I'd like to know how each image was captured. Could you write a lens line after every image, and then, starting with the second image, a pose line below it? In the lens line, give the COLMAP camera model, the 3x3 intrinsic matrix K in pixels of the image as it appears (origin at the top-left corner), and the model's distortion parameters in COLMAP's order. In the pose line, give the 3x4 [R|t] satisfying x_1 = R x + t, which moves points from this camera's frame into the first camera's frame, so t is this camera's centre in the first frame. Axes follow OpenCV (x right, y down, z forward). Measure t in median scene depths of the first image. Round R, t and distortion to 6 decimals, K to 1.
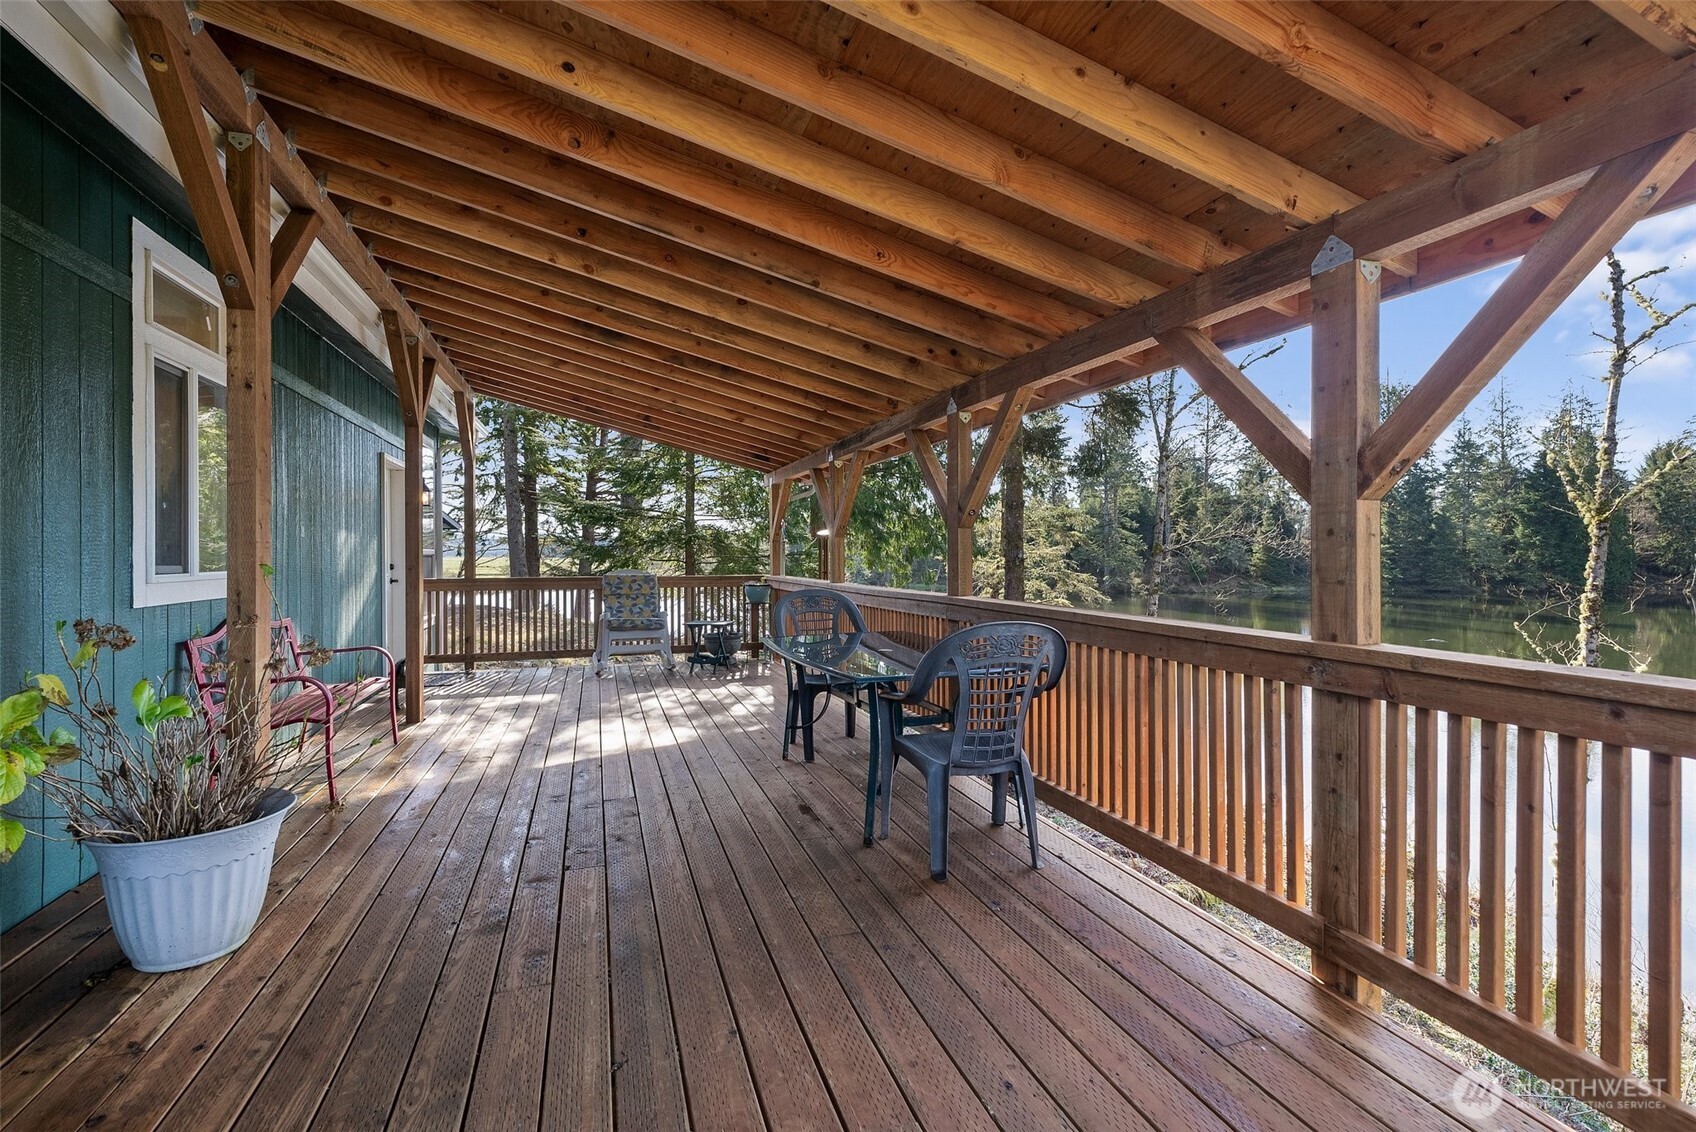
lens RADIAL K [[791.7, 0, 858.8], [0, 791.7, 552.4], [0, 0, 1]] dist [-0.013913, 0.004233]
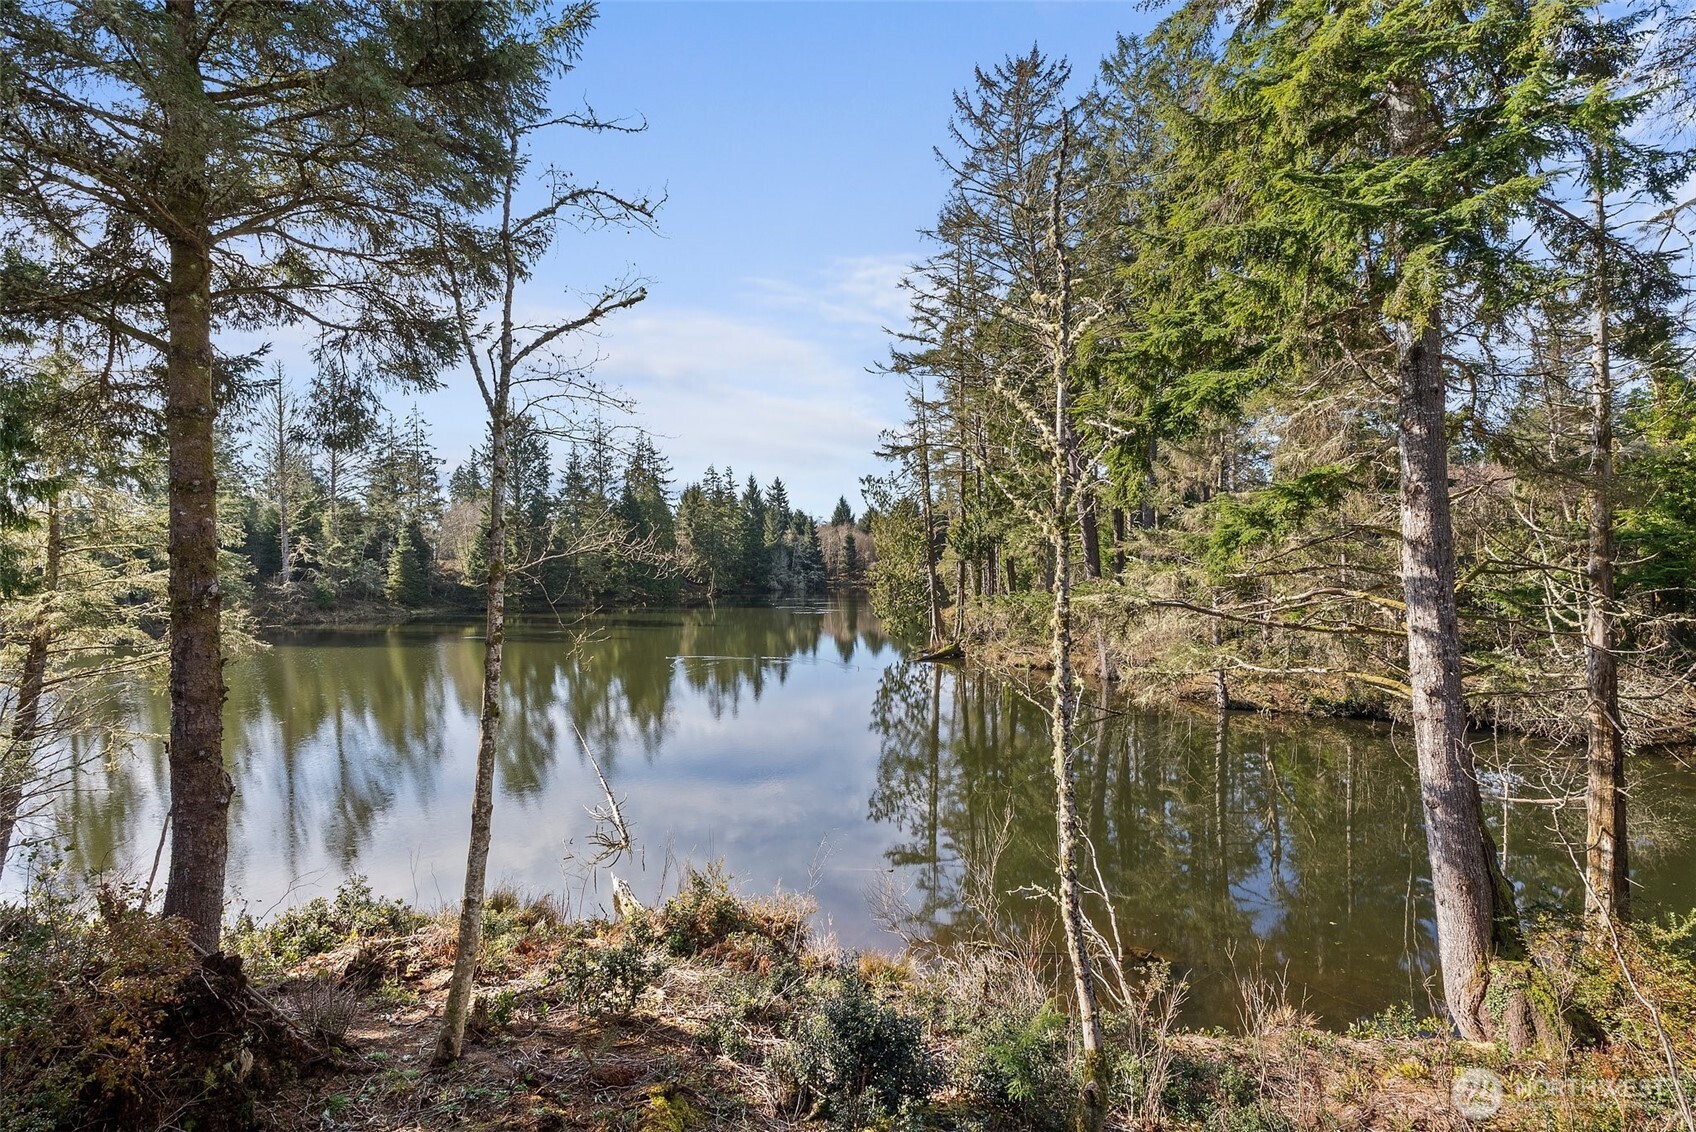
lens RADIAL K [[791.7, 0, 848.3], [0, 791.7, 566.3], [0, 0, 1]] dist [-0.013913, 0.004233]
pose [[0.528852, -0.013709, 0.848603, -0.000124], [0.021432, 0.999766, 0.002794, -0.000401], [-0.848443, 0.016709, 0.529022, 0.054898]]
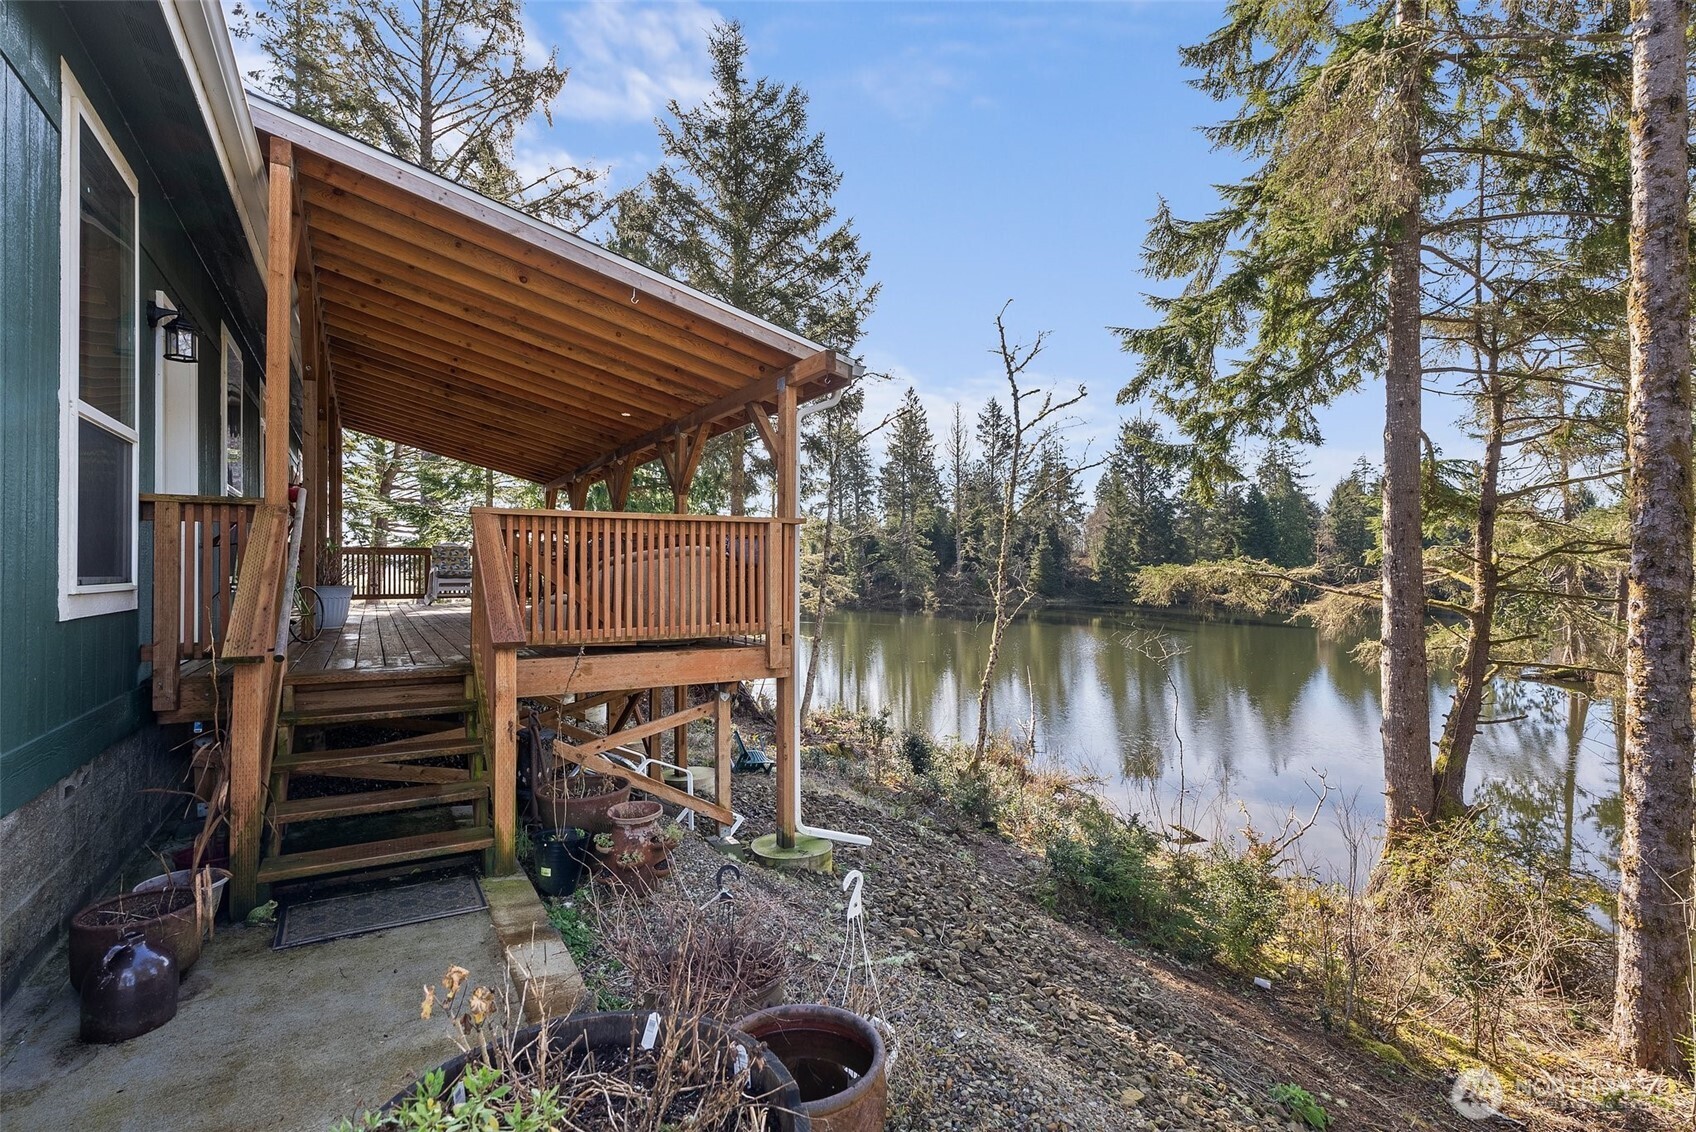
lens RADIAL K [[791.7, 0, 860.7], [0, 791.7, 569.2], [0, 0, 1]] dist [-0.013913, 0.004233]
pose [[0.972854, 0.002046, 0.231412, 0.006691], [-0.001777, 0.999997, -0.001370, 0.003416], [-0.231414, 0.000921, 0.972855, -0.033347]]
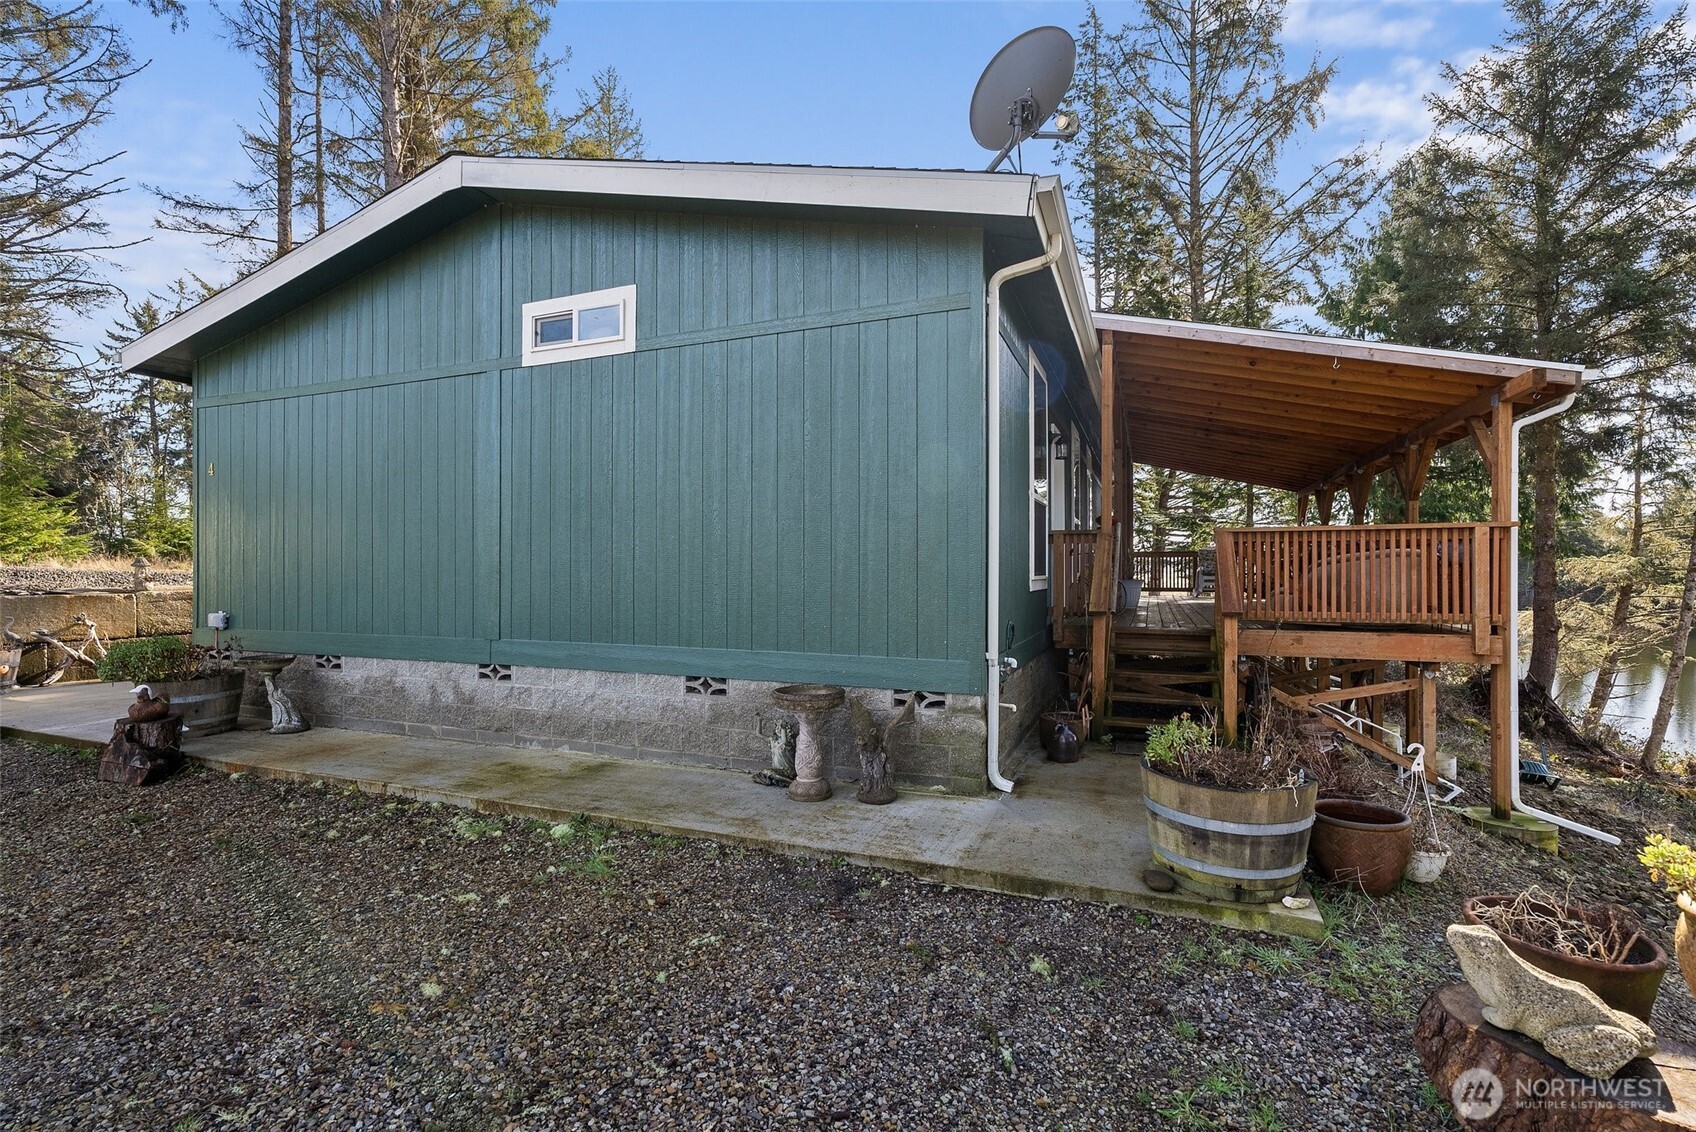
lens RADIAL K [[771.2, 0, 843.5], [0, 771.2, 565.1], [0, 0, 1]] dist [0.001317, -0.000507]
pose [[0.762751, -0.002808, -0.646686, 0.133115], [-0.000041, 0.999990, -0.004392, 0.003487], [0.646692, 0.003376, 0.762744, -0.423333]]
